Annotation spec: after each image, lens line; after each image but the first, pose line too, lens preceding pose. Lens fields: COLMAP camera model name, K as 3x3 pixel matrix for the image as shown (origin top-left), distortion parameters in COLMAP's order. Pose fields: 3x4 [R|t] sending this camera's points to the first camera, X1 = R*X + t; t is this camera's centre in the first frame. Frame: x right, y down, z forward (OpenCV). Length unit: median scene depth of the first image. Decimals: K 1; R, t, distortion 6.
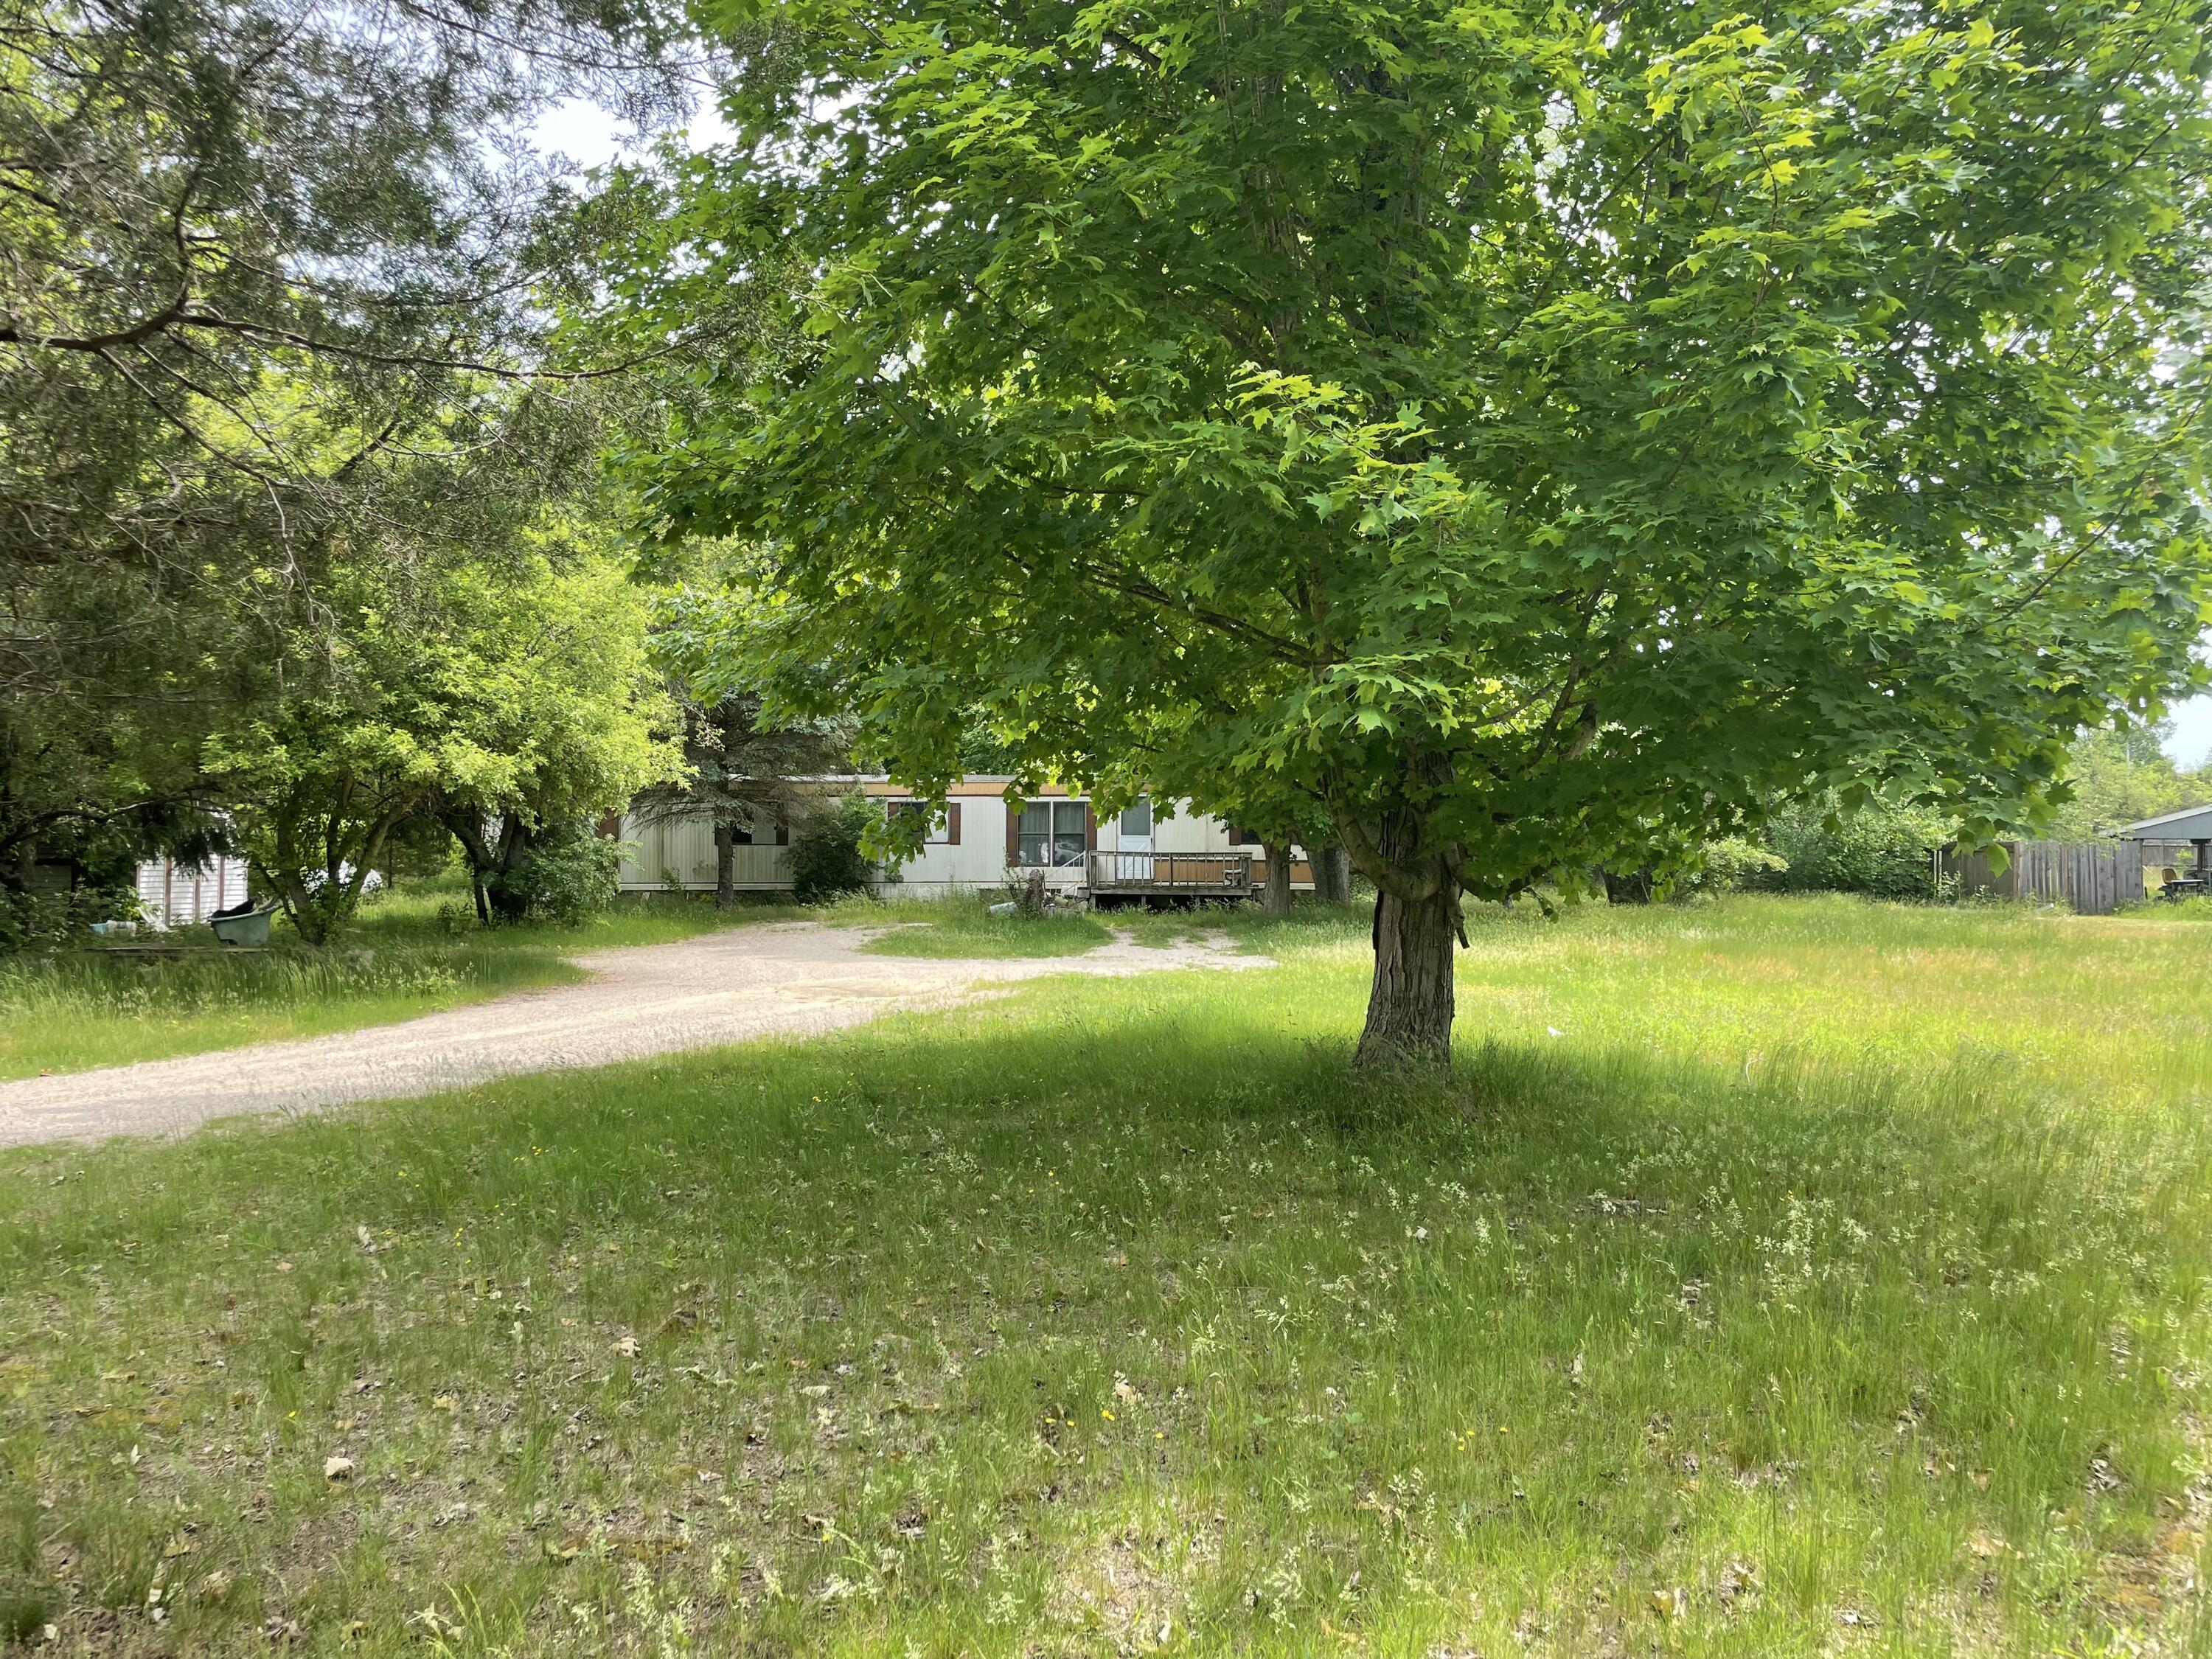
lens RADIAL K [[1672.2, 0, 1106.3], [0, 1672.2, 832.4], [0, 0, 1]] dist [0.000341, -0.003576]
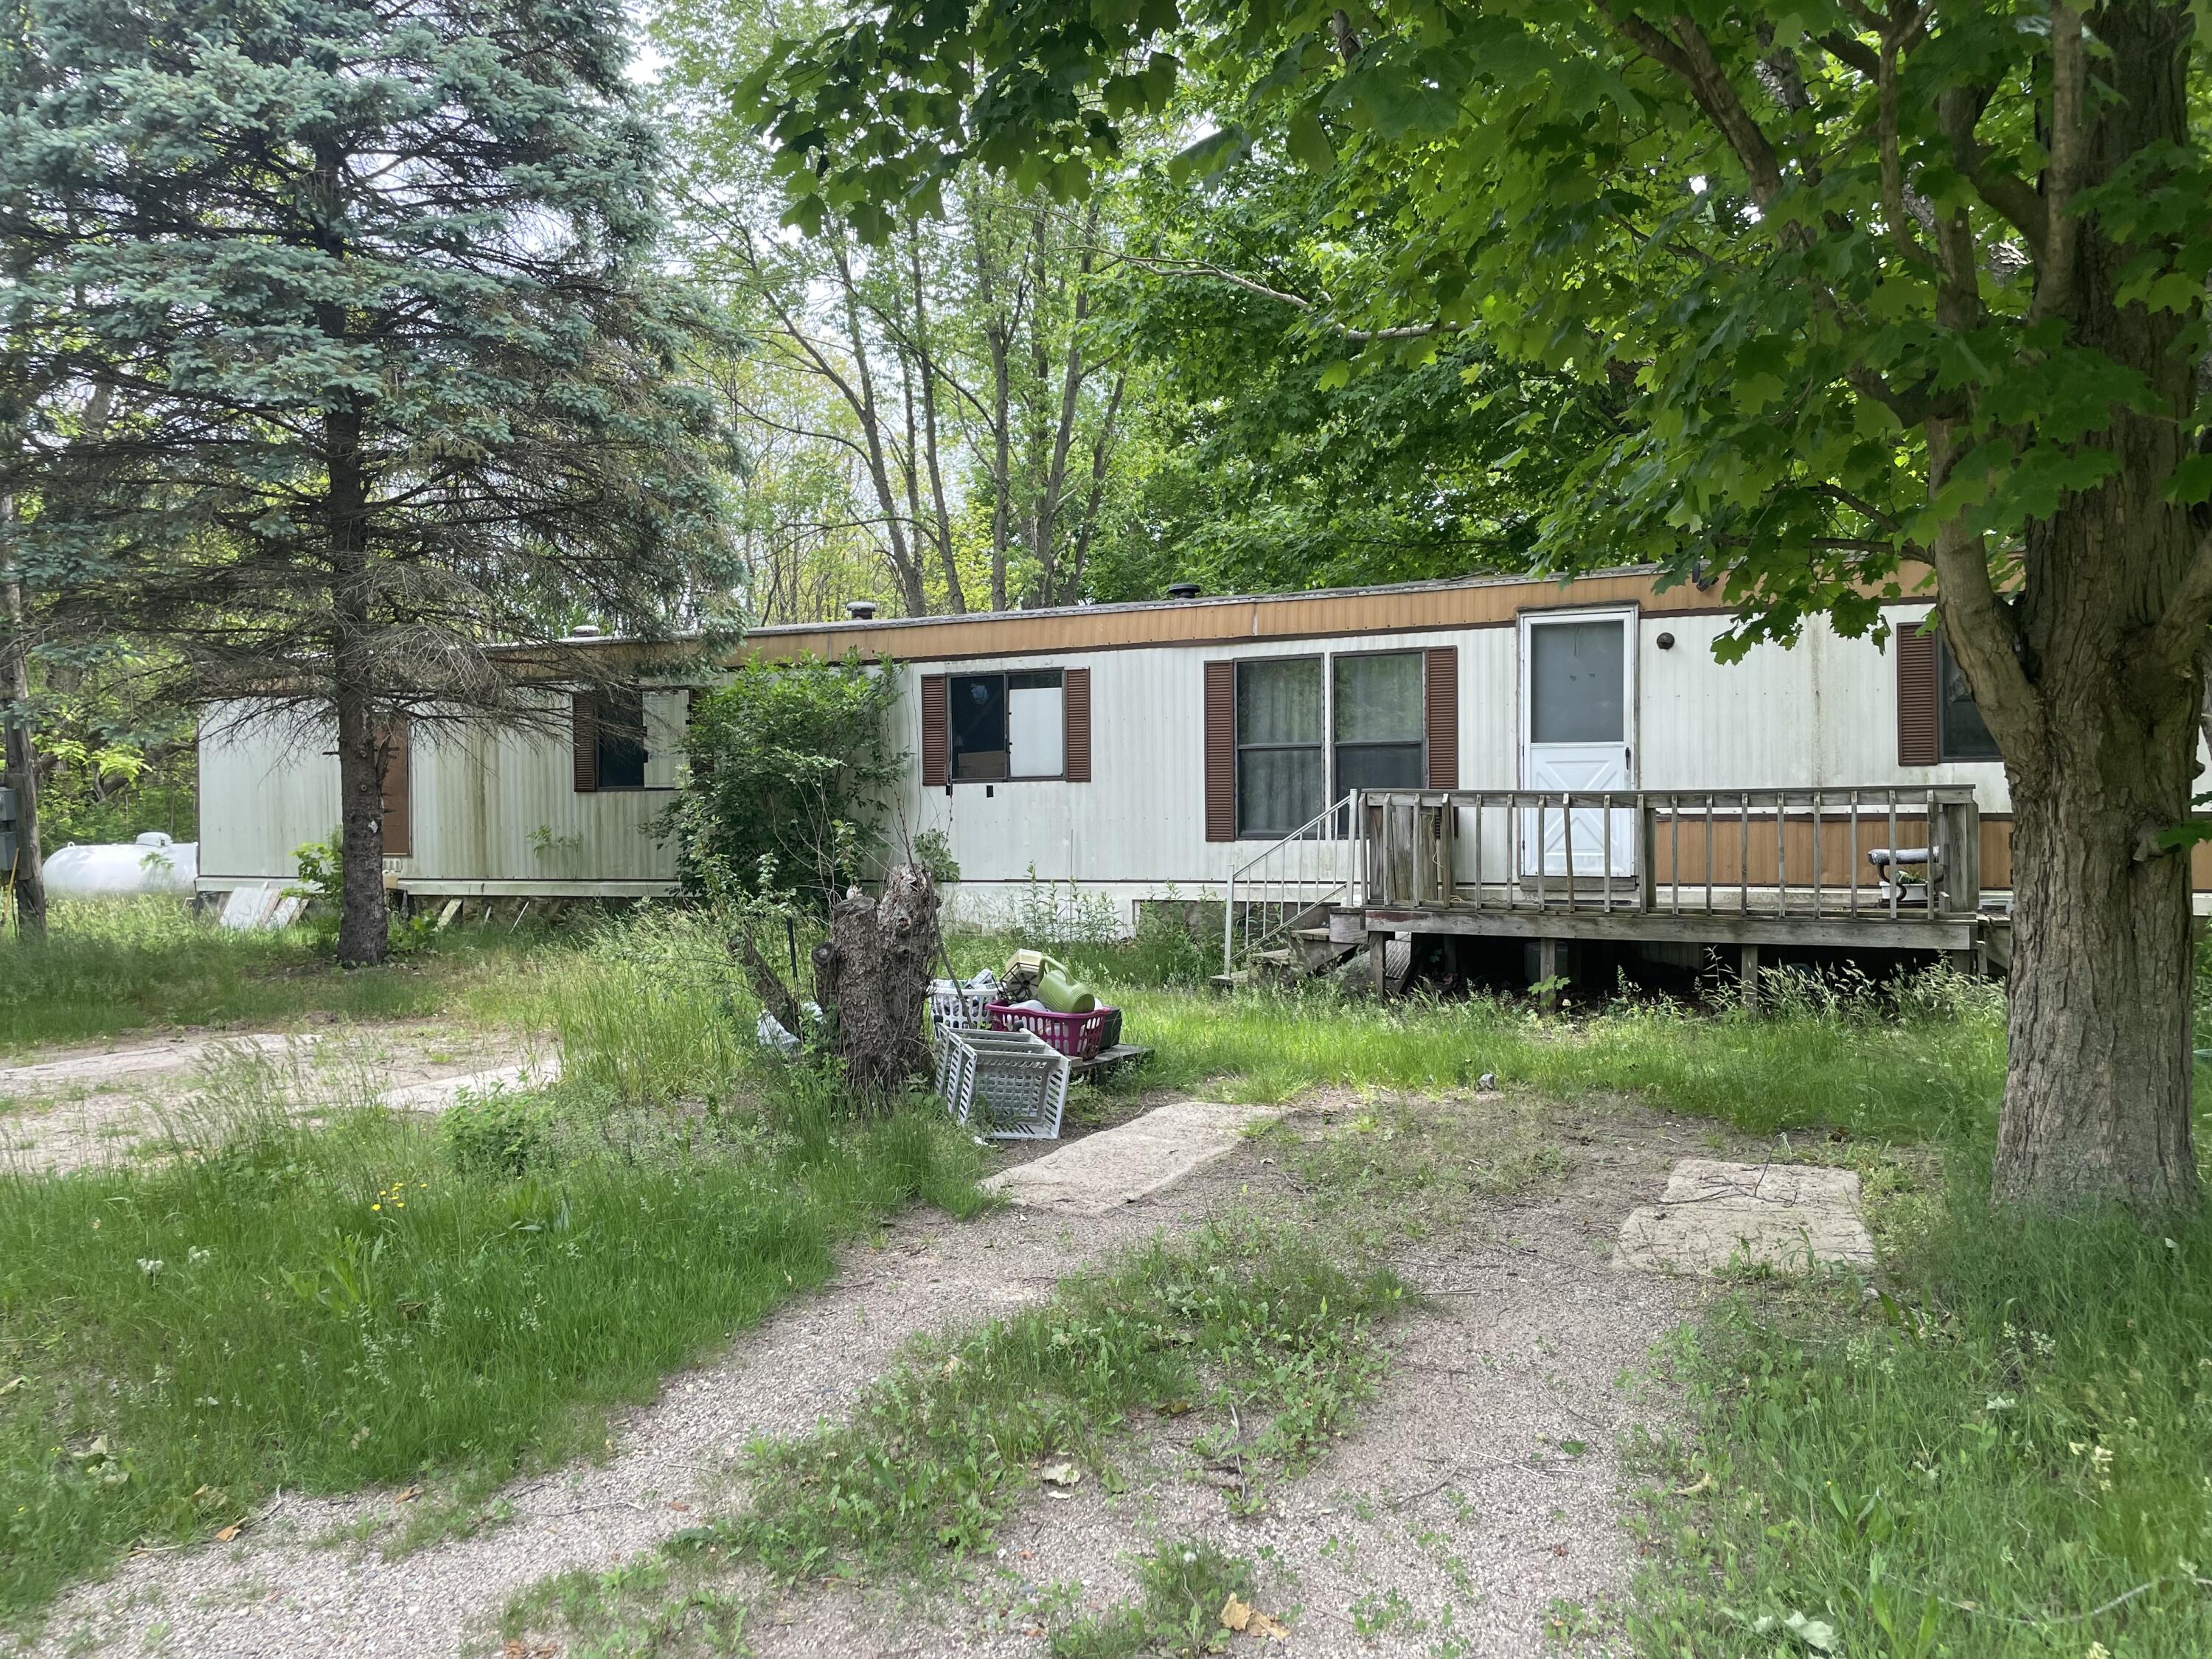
lens RADIAL K [[1672.2, 0, 1104.3], [0, 1672.2, 828.2], [0, 0, 1]] dist [0.000341, -0.003576]
pose [[0.918343, -0.005789, -0.395743, 0.061931], [0.008551, 0.999950, 0.005214, 0.015874], [0.395693, -0.008172, 0.918347, 0.669531]]
